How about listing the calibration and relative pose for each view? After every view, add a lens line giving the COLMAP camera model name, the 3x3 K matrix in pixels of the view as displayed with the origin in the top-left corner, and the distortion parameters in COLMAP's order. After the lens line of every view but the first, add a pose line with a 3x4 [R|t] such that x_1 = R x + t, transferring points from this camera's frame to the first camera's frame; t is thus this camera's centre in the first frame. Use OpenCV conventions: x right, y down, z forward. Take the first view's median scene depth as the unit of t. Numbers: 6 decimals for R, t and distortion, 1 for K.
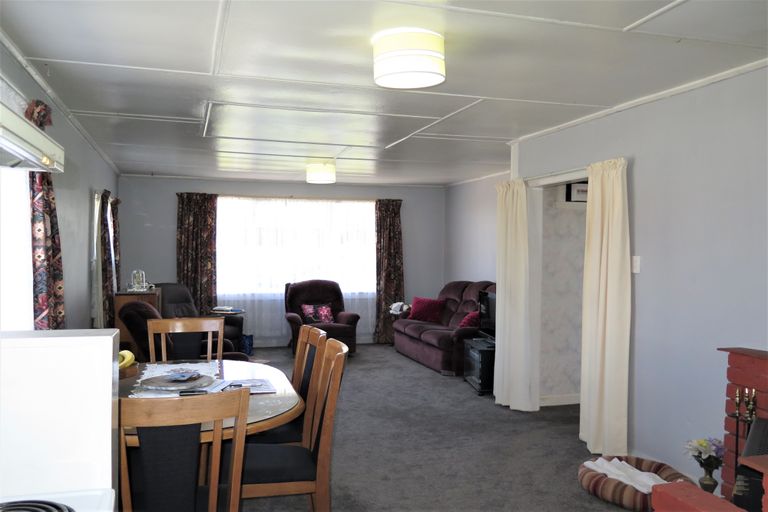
lens RADIAL K [[648.5, 0, 383.4], [0, 648.5, 256.1], [0, 0, 1]] dist [-0.009667, -0.004414]
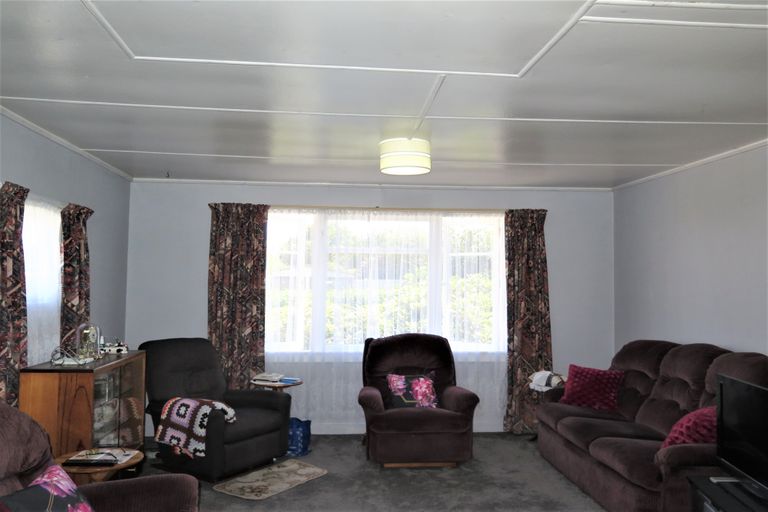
lens RADIAL K [[648.5, 0, 375.1], [0, 648.5, 242.5], [0, 0, 1]] dist [-0.009667, -0.004414]
pose [[0.976032, -0.011458, -0.217324, 0.001990], [-0.003867, 0.997542, -0.069959, -0.008916], [0.217591, 0.069123, 0.973589, 0.361696]]
